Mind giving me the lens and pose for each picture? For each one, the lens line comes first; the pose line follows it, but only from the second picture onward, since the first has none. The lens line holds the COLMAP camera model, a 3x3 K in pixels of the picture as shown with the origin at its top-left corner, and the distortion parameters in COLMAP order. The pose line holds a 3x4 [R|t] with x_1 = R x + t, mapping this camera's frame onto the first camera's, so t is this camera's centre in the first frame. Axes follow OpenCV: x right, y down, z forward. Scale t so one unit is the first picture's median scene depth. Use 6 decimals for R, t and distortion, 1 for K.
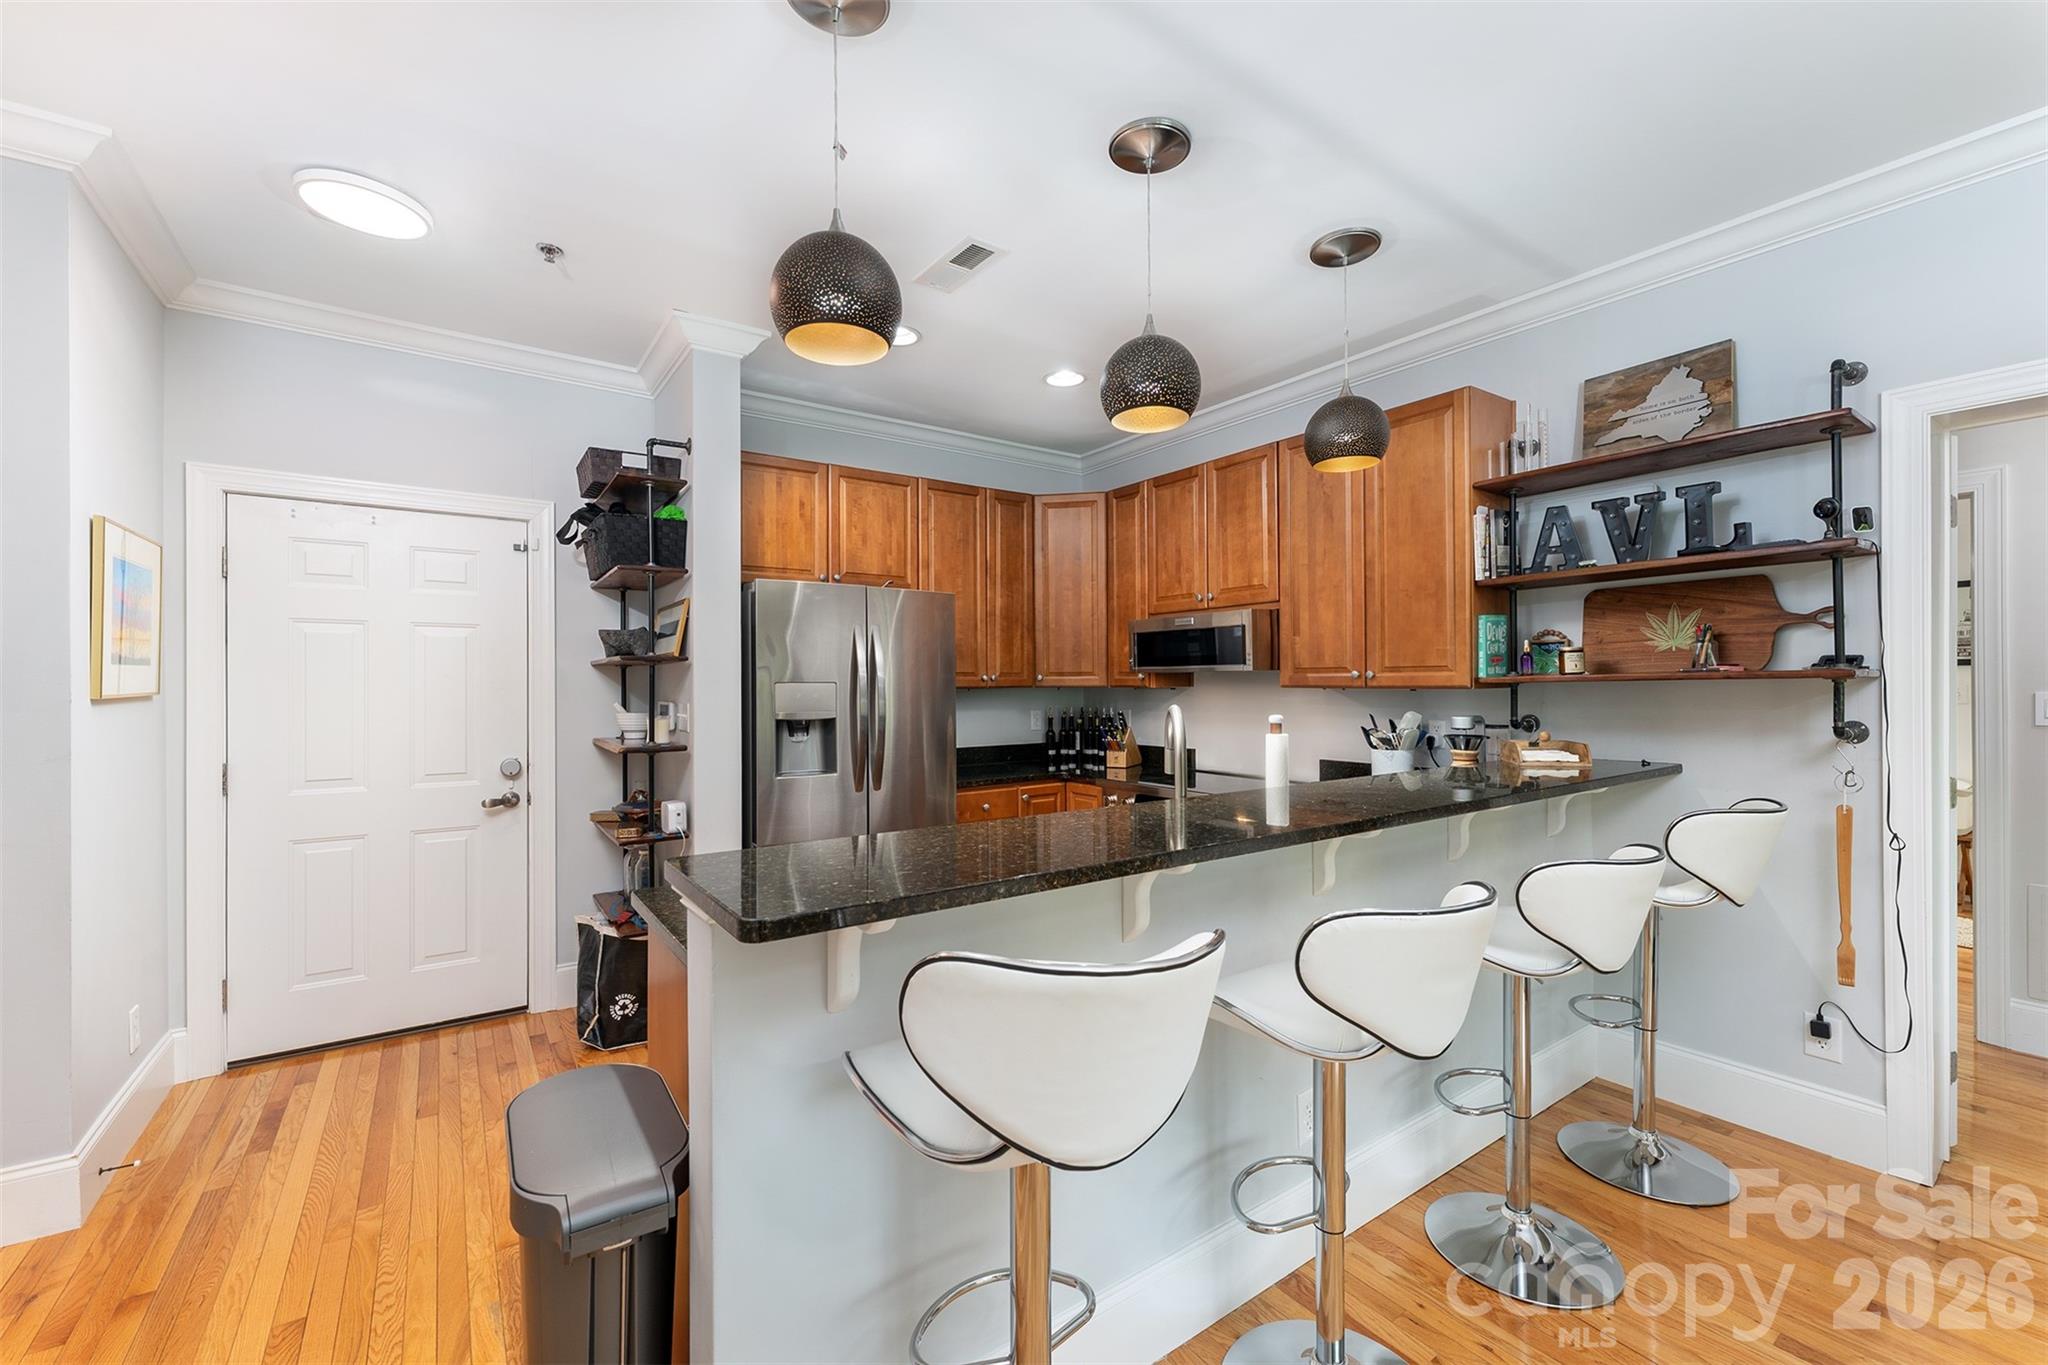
lens RADIAL K [[831.0, 0, 1012.4], [0, 831.0, 673.2], [0, 0, 1]] dist [0.001511, -0.000309]
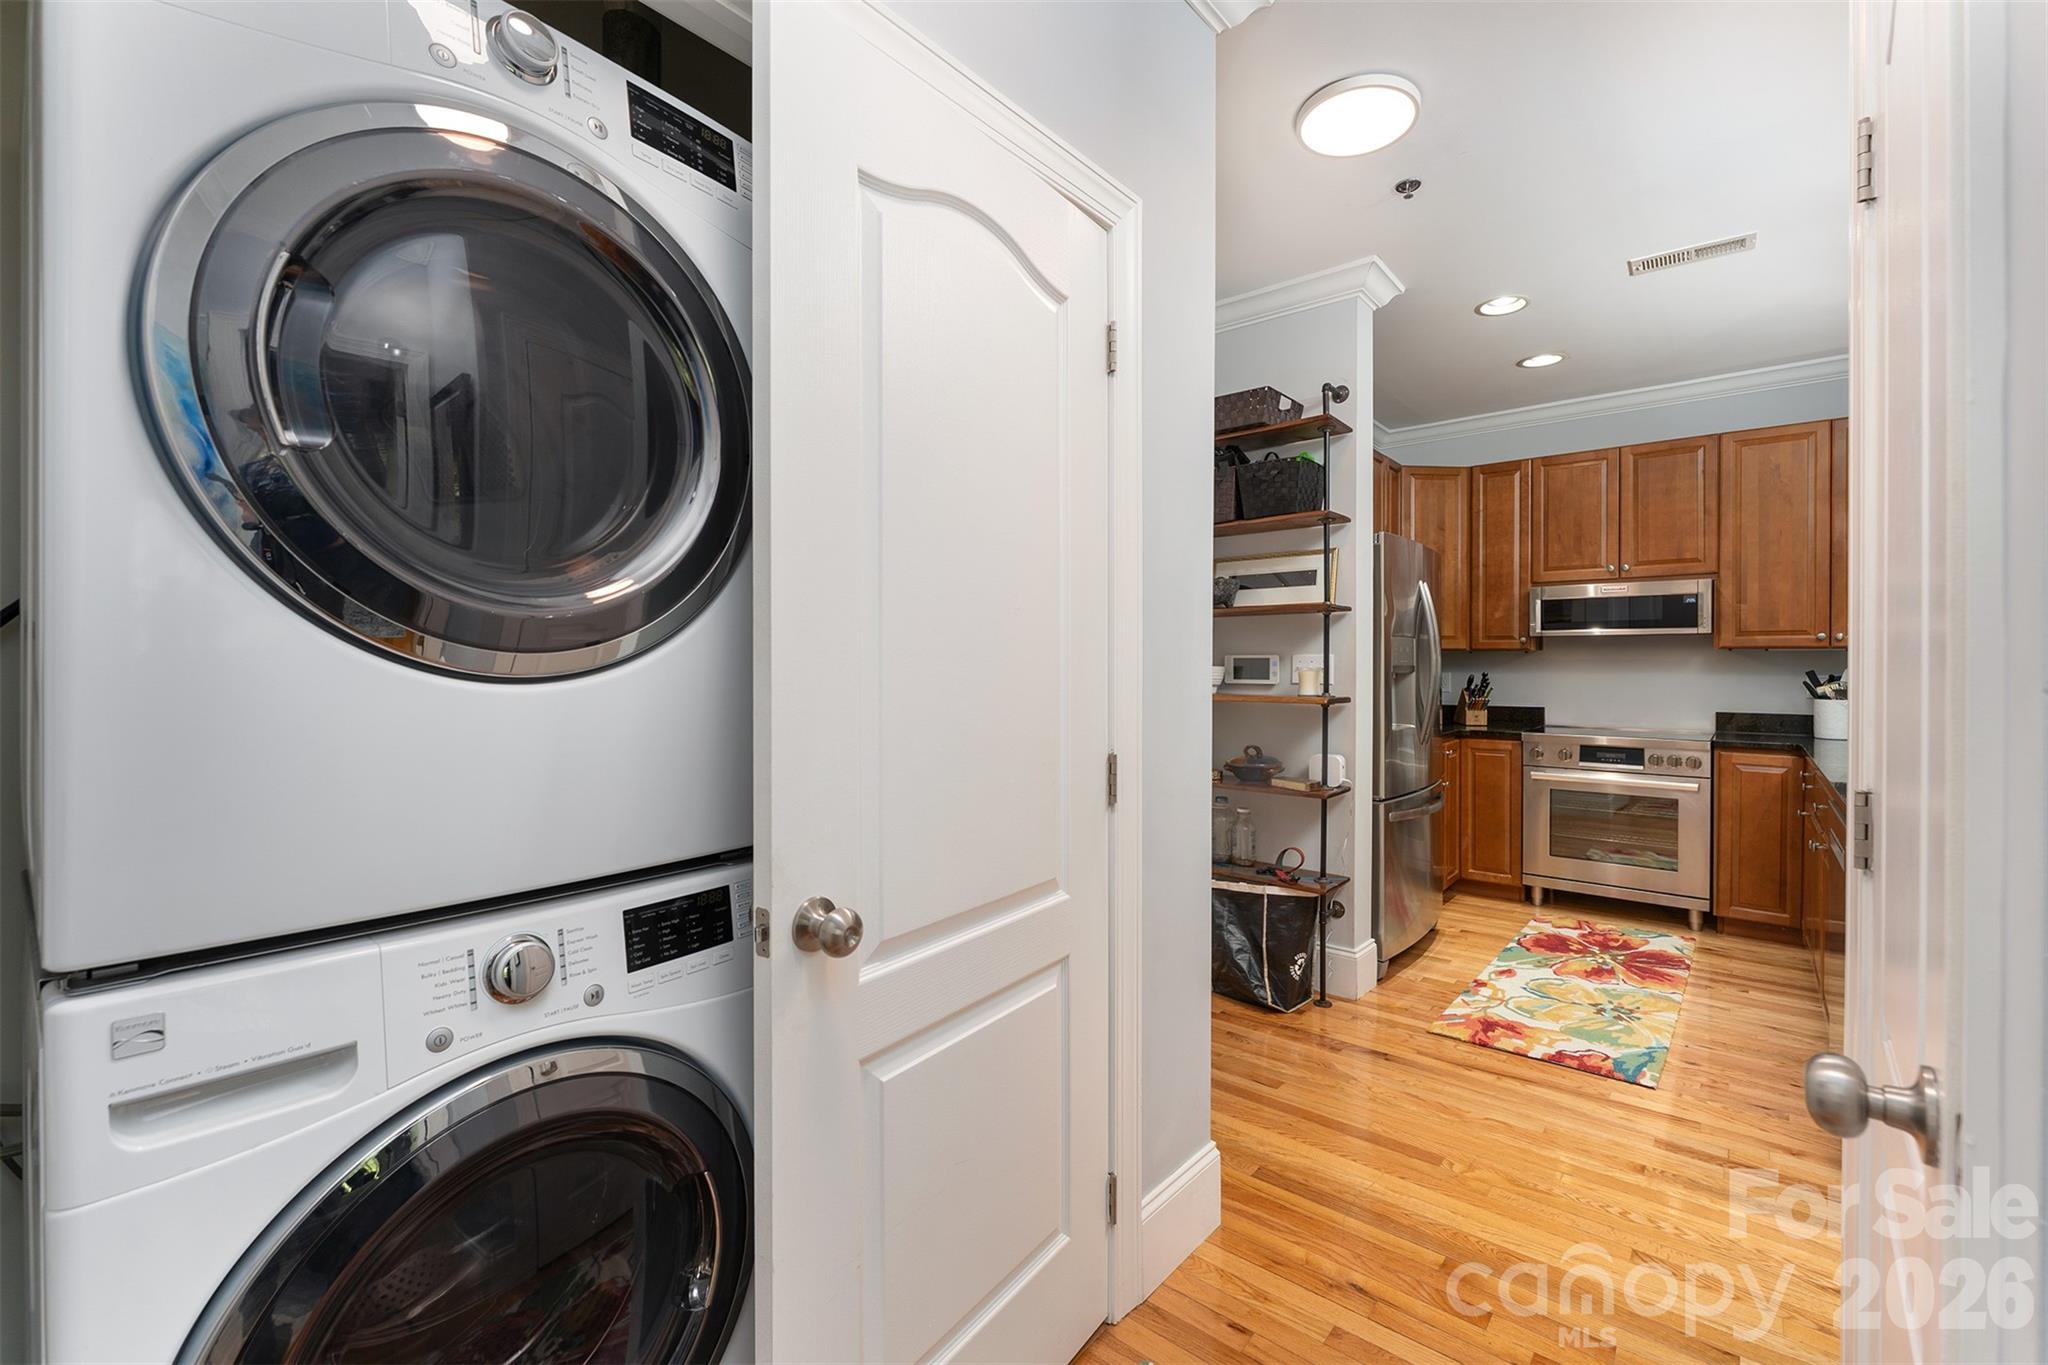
lens RADIAL K [[862.1, 0, 1013.6], [0, 862.1, 659.7], [0, 0, 1]] dist [0.000987, 0.000074]
pose [[0.965406, 0.008092, 0.260624, -1.046383], [-0.010124, 0.999928, 0.006454, 0.039233], [-0.260553, -0.008870, 0.965419, 0.114994]]
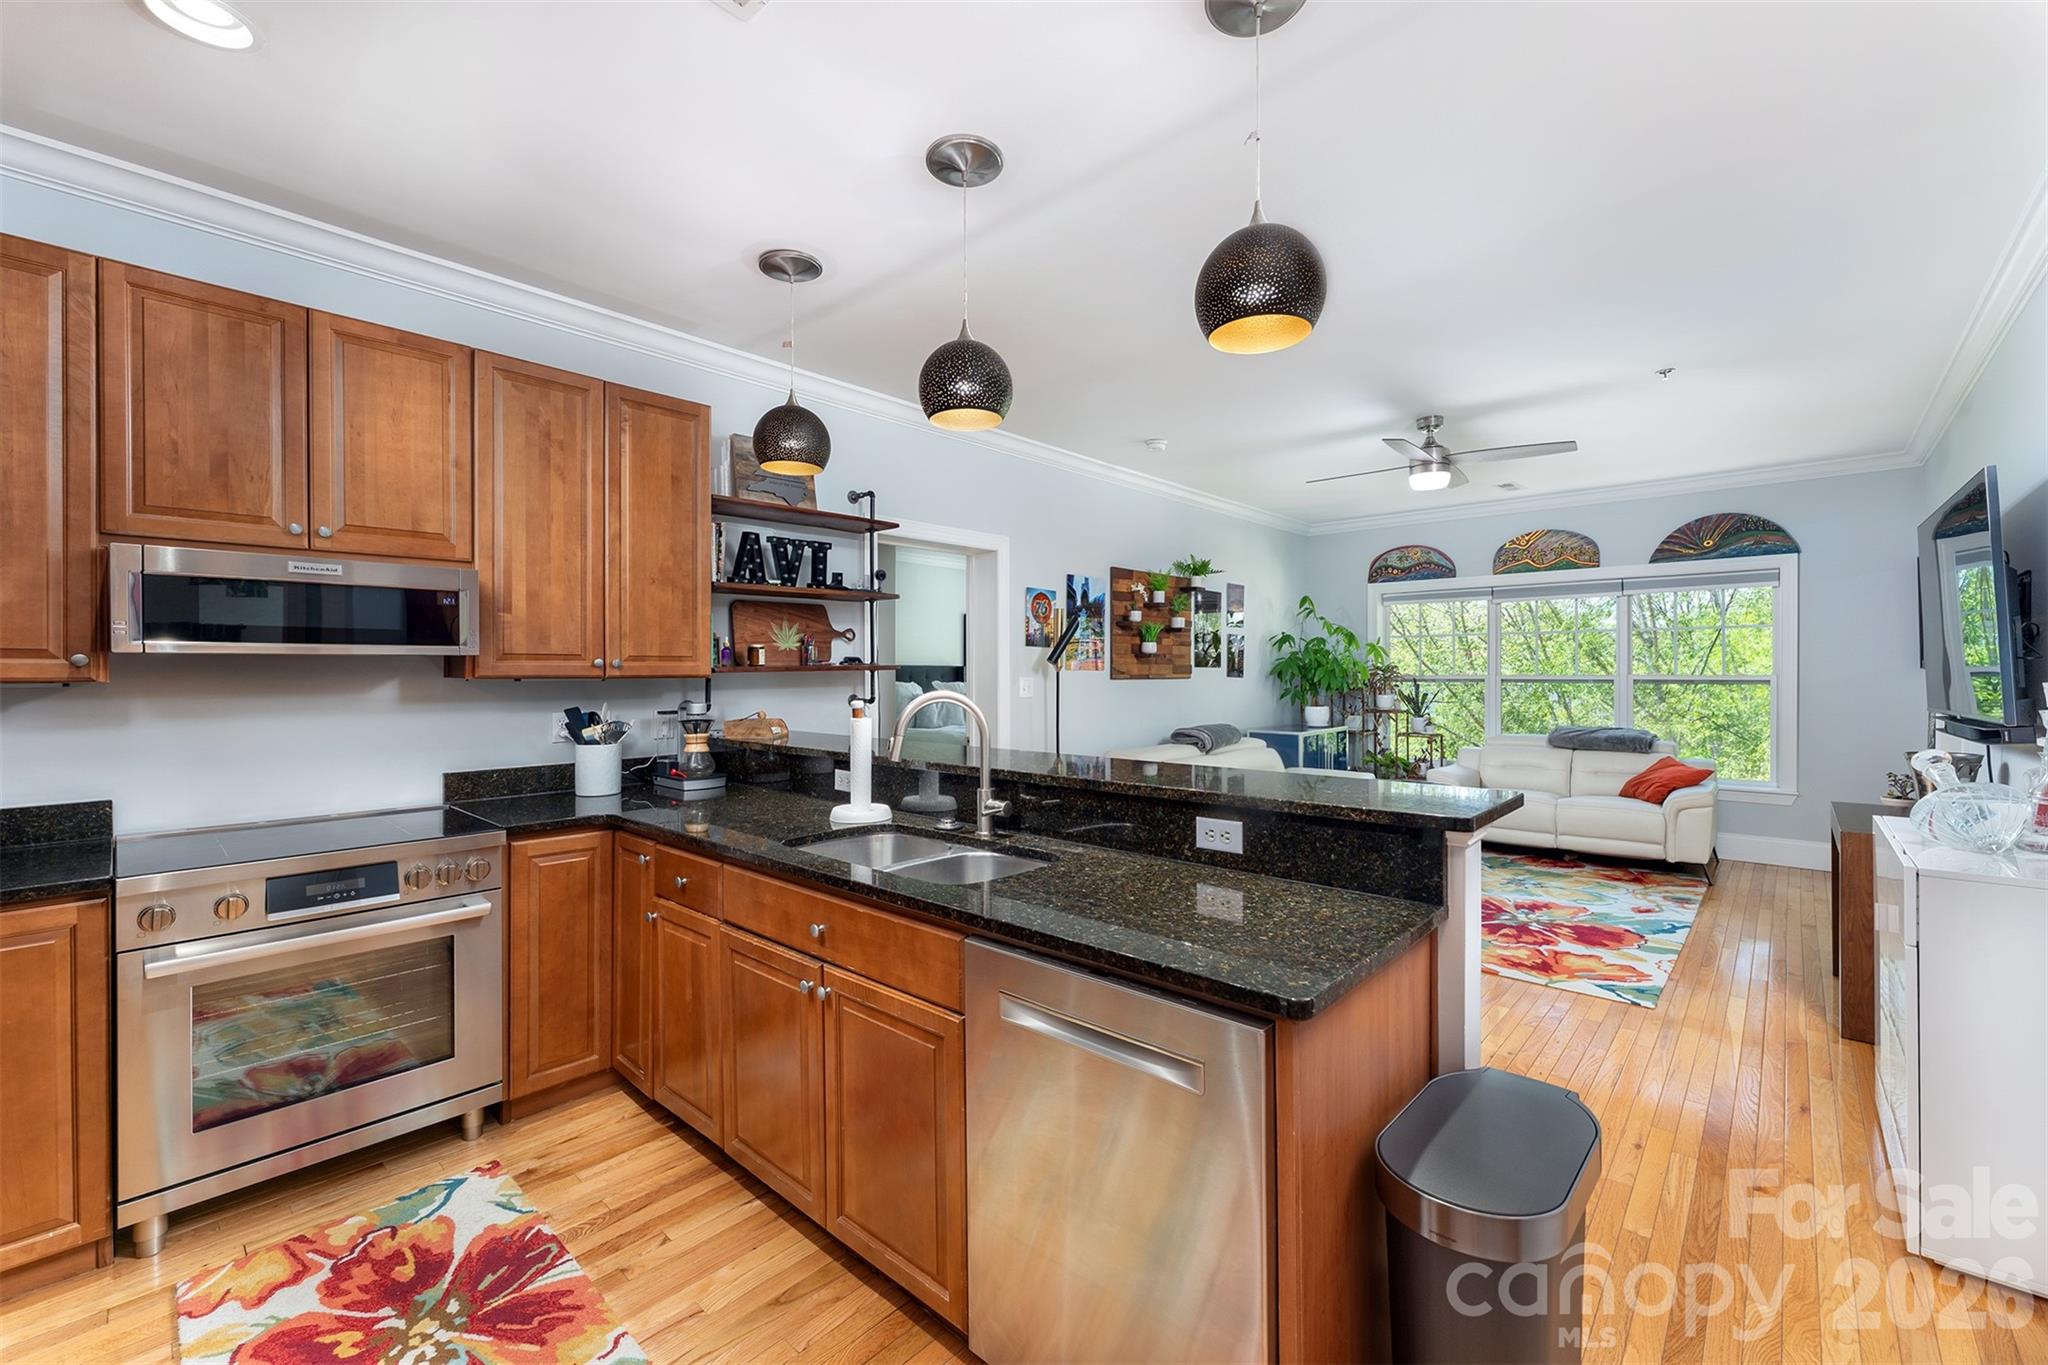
lens RADIAL K [[831.0, 0, 1012.4], [0, 831.0, 673.2], [0, 0, 1]] dist [0.001511, -0.000309]
pose [[-0.220073, 0.004873, 0.975471, -0.580743], [-0.004733, 0.999970, -0.006064, 0.016275], [-0.975472, -0.005951, -0.220043, 0.777842]]
